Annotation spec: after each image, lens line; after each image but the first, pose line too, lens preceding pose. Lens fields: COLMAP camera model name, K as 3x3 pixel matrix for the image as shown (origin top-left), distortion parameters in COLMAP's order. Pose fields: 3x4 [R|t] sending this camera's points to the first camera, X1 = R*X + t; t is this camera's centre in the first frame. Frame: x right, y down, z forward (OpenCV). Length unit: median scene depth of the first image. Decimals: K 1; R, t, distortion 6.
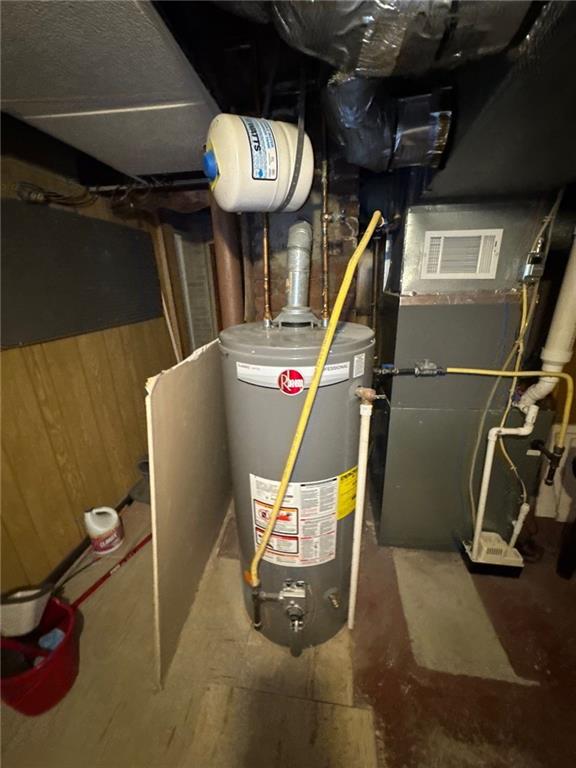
lens RADIAL K [[302.7, 0, 290.9], [0, 302.7, 382.9], [0, 0, 1]] dist [-0.004286, 0.000821]
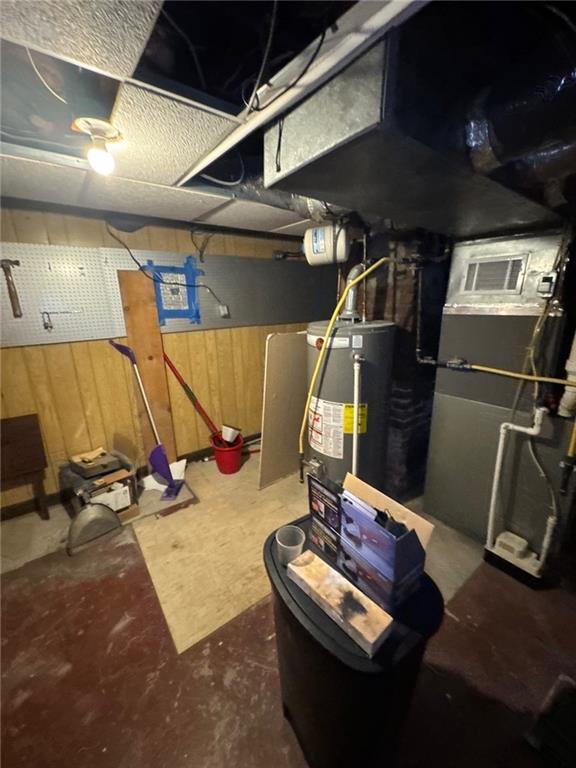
lens RADIAL K [[302.7, 0, 293.2], [0, 302.7, 381.8], [0, 0, 1]] dist [-0.004286, 0.000821]
pose [[0.712406, 0.191883, -0.675025, 0.924113], [-0.222825, 0.973966, 0.041696, 0.142184], [0.665452, 0.120708, 0.736616, -0.435519]]
